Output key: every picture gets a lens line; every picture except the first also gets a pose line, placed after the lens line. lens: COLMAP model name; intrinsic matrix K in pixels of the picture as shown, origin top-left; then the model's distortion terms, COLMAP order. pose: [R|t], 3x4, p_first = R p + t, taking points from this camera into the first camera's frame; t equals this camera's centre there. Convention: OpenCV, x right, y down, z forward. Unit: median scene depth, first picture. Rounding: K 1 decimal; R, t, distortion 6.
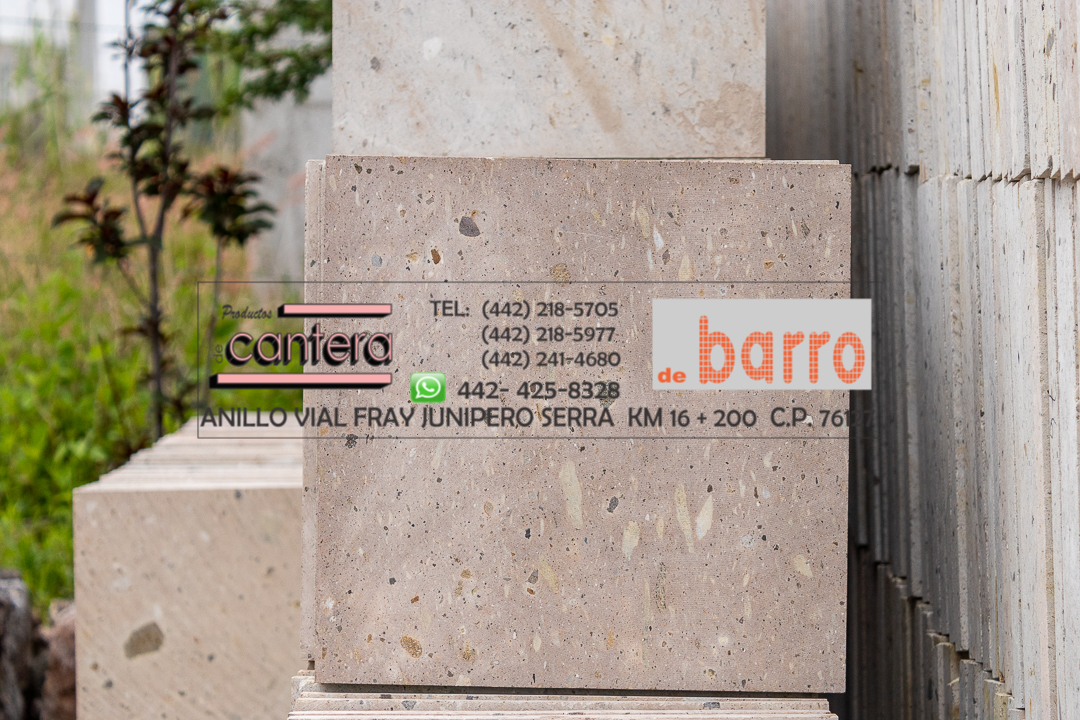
lens RADIAL K [[2718.9, 0, 539.9], [0, 2718.9, 359.9], [0, 0, 1]] dist [-0.062565, 0.000000]
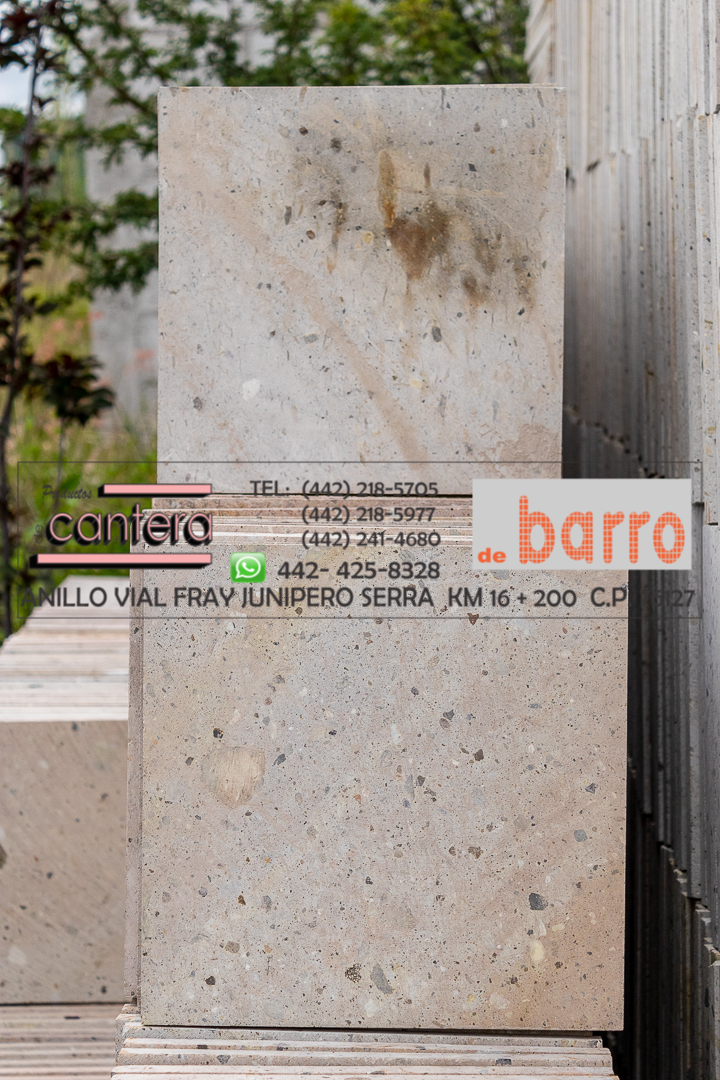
lens RADIAL K [[2452.5, 0, 359.7], [0, 2452.5, 540.3], [0, 0, 1]] dist [-0.030188, 0.000000]
pose [[0.999976, 0.006947, -0.000363, 0.003901], [-0.006915, 0.998339, 0.057189, -0.108648], [0.000760, -0.057186, 0.998363, 0.031344]]
